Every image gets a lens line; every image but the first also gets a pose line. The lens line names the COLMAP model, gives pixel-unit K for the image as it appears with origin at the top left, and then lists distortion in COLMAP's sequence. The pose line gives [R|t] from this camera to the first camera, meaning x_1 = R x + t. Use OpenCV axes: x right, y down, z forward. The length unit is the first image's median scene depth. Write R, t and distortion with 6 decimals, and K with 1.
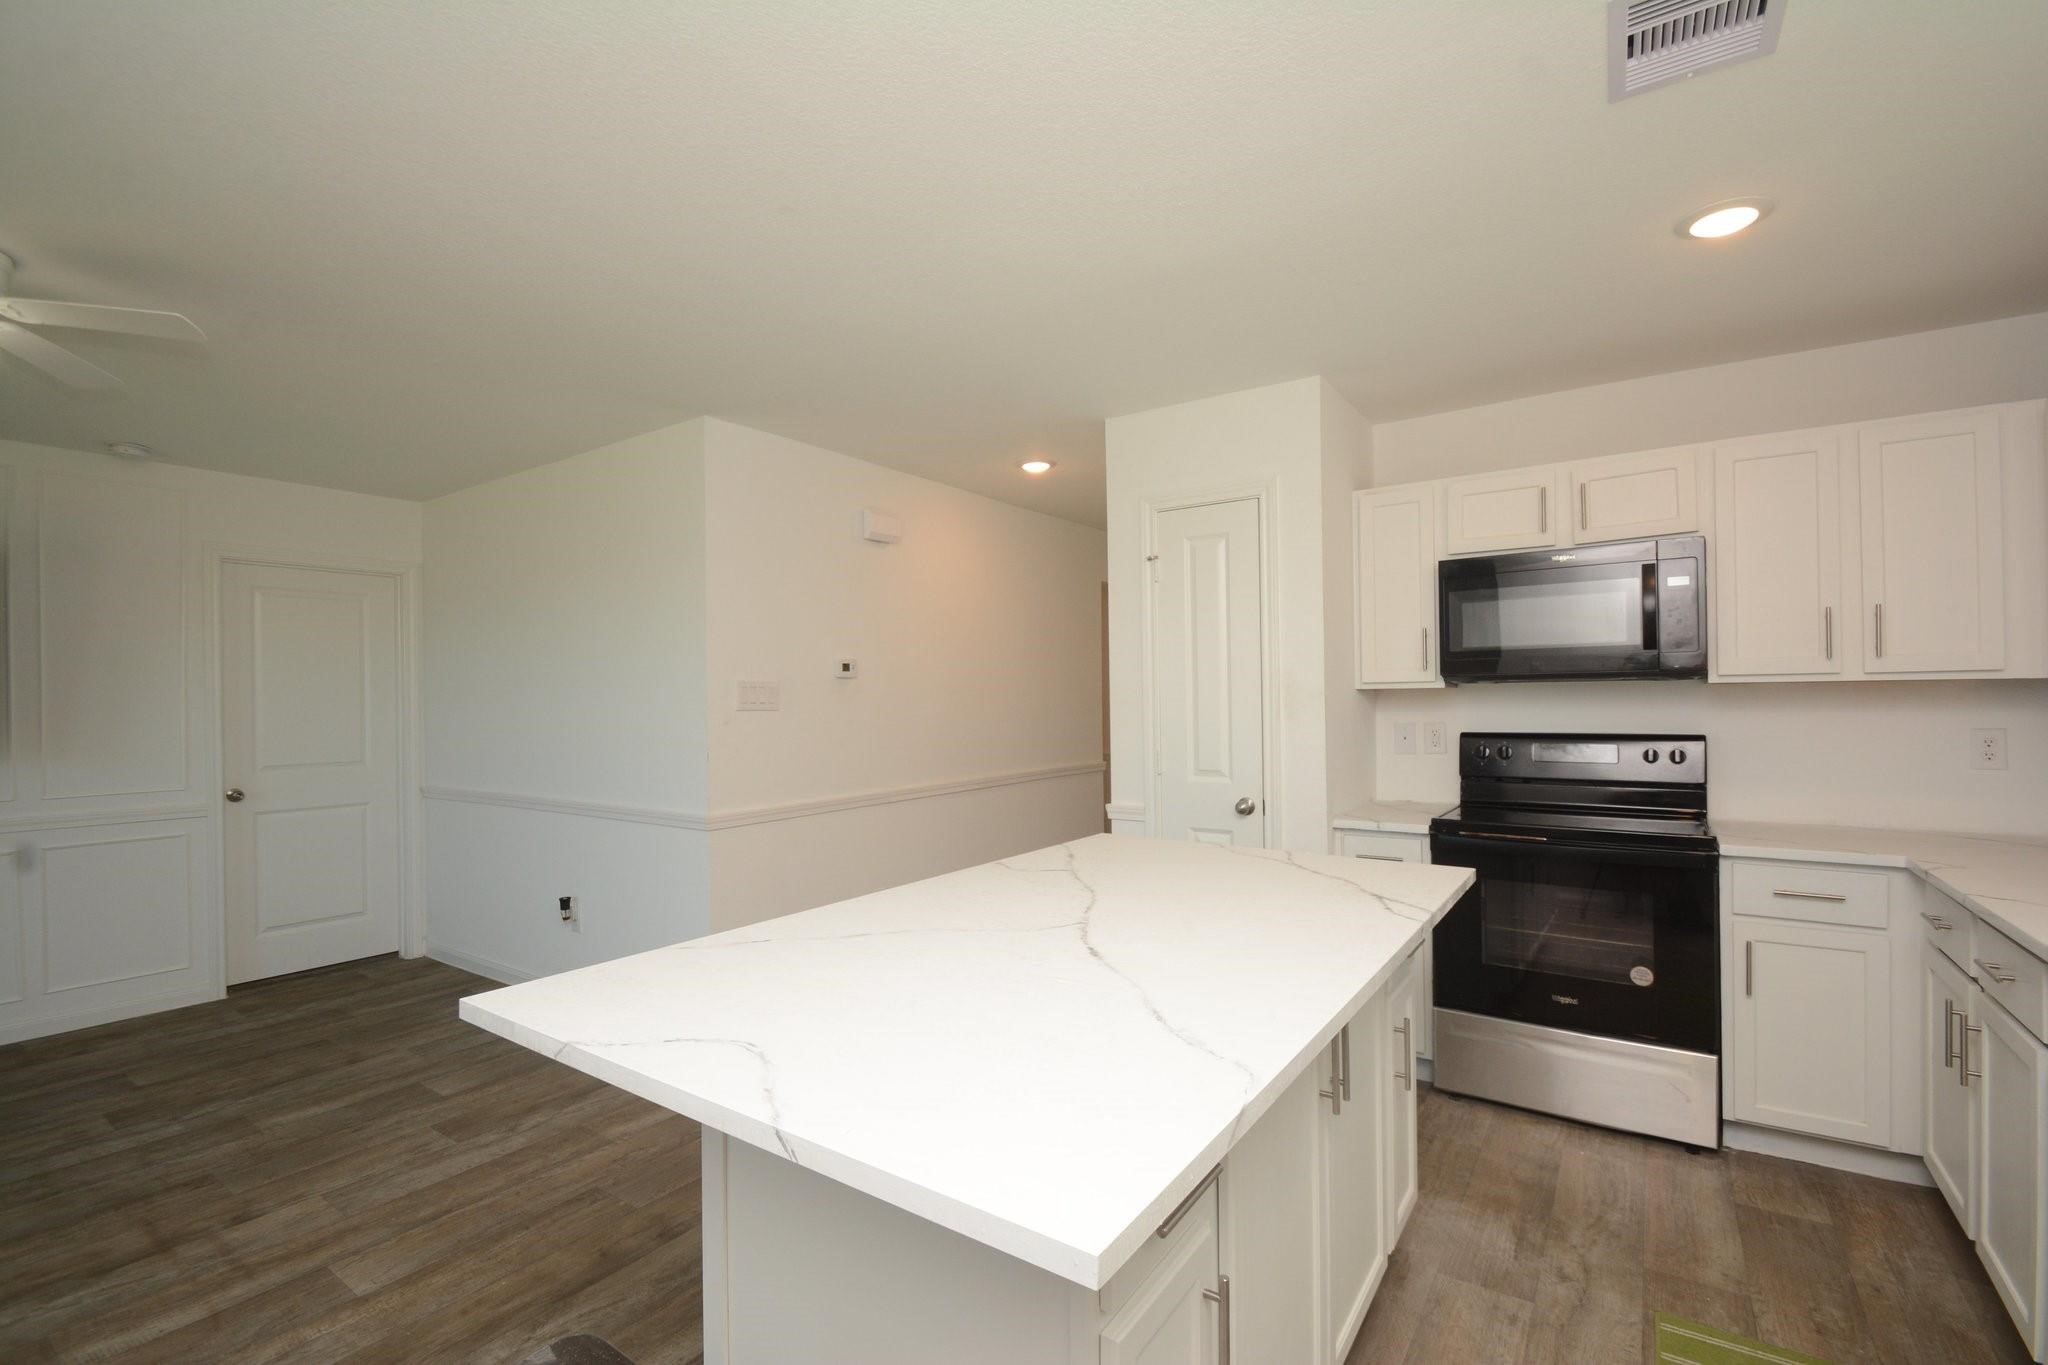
lens RADIAL K [[911.6, 0, 1022.0], [0, 911.6, 695.3], [0, 0, 1]] dist [-0.014402, -0.001210]
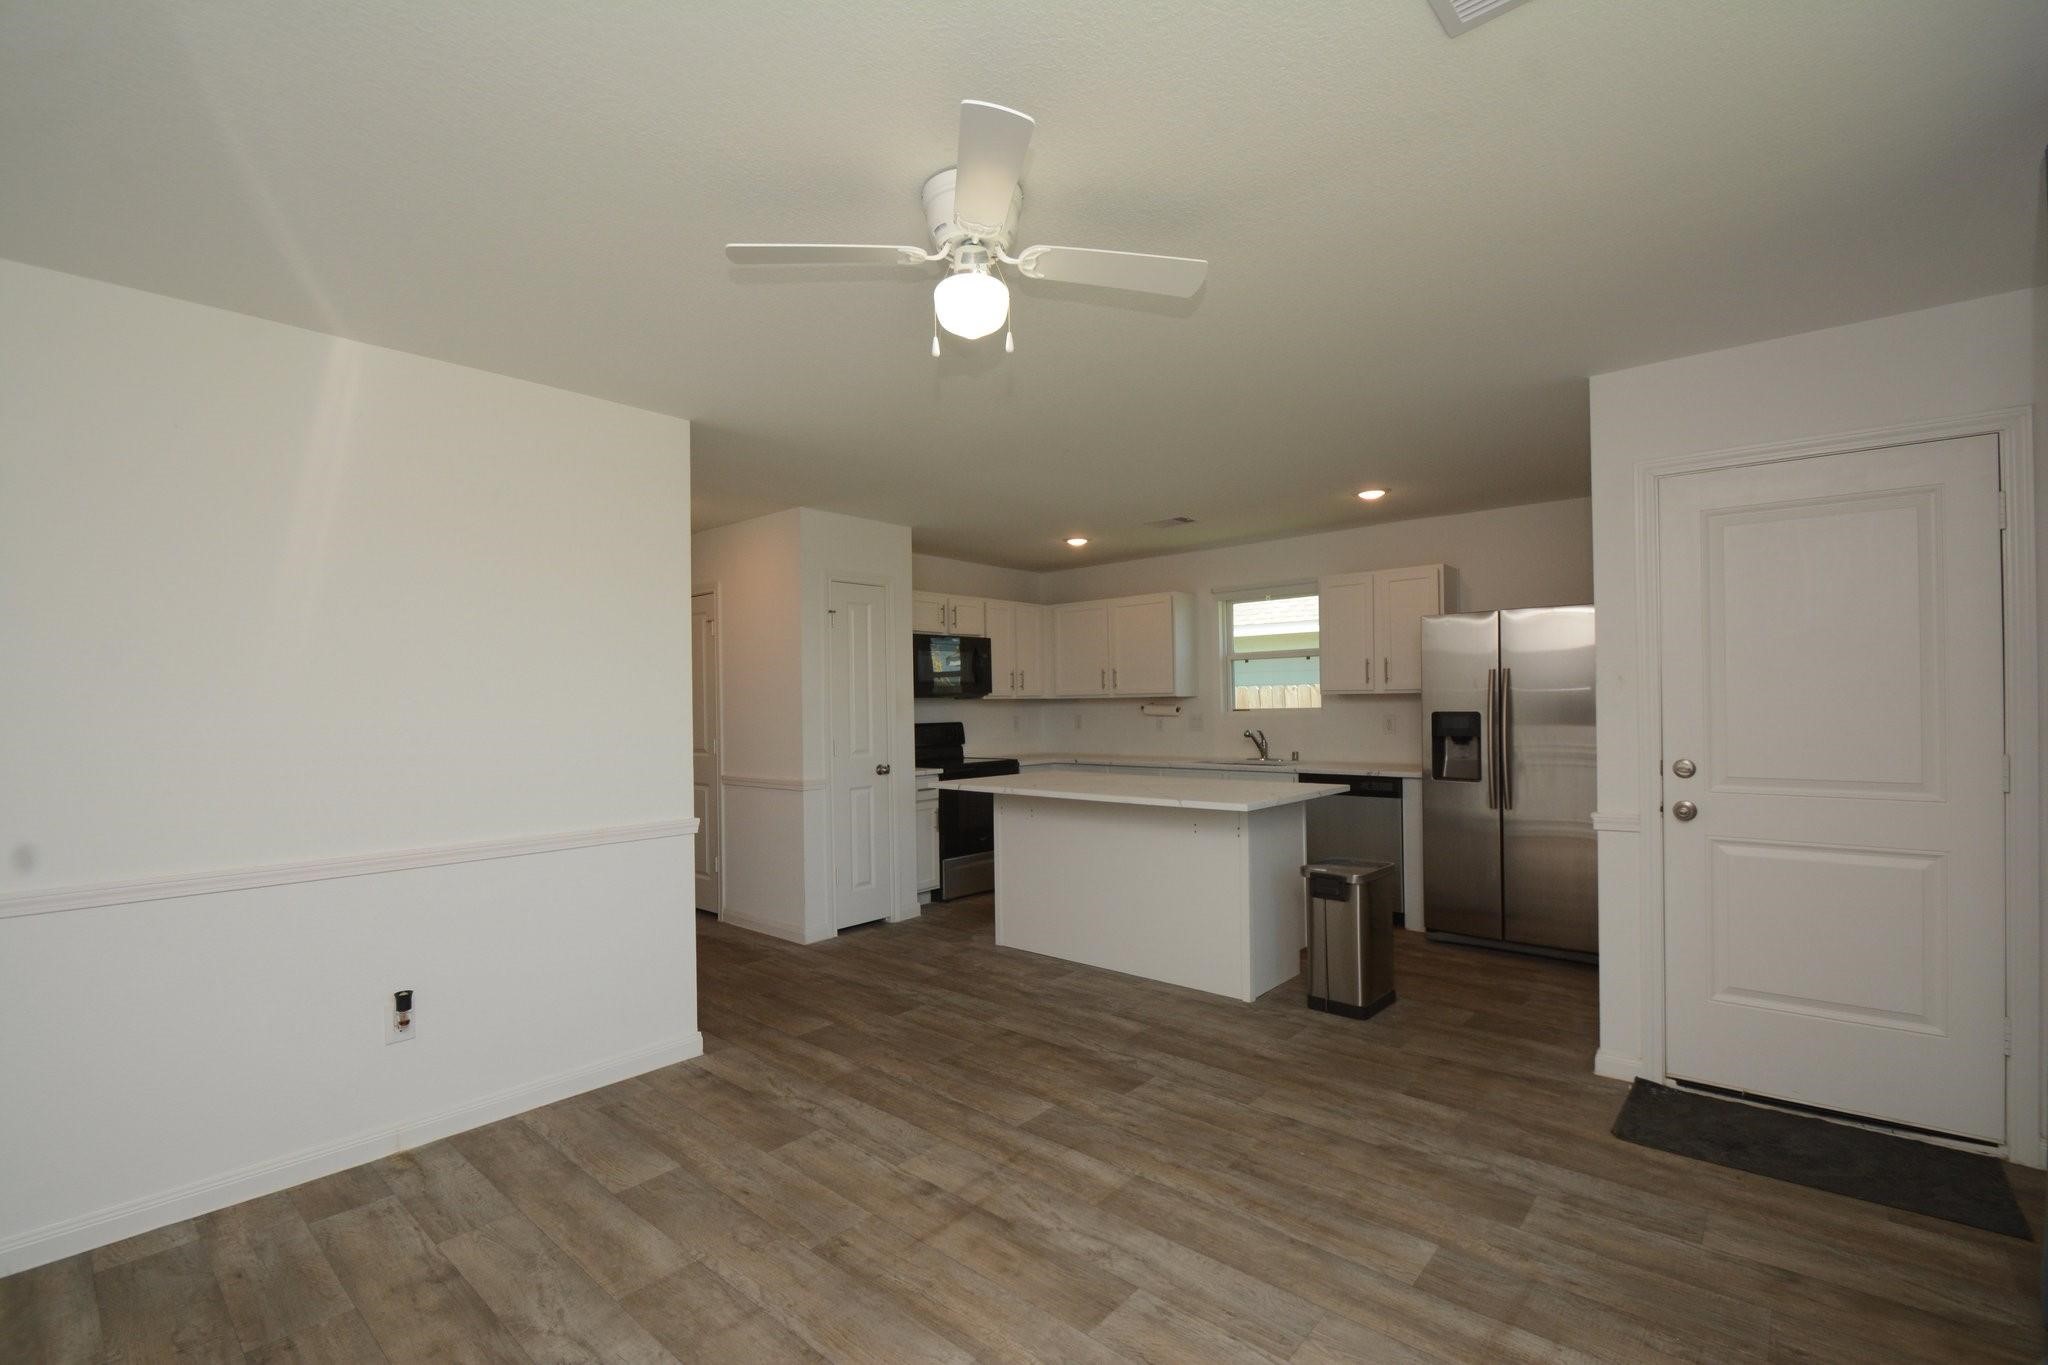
lens RADIAL K [[911.6, 0, 1024.8], [0, 911.6, 682.2], [0, 0, 1]] dist [-0.014402, -0.001210]
pose [[0.101247, 0.030954, 0.994380, -1.595806], [0.014565, 0.999363, -0.032592, 0.024582], [-0.994755, 0.017783, 0.100732, 0.637969]]
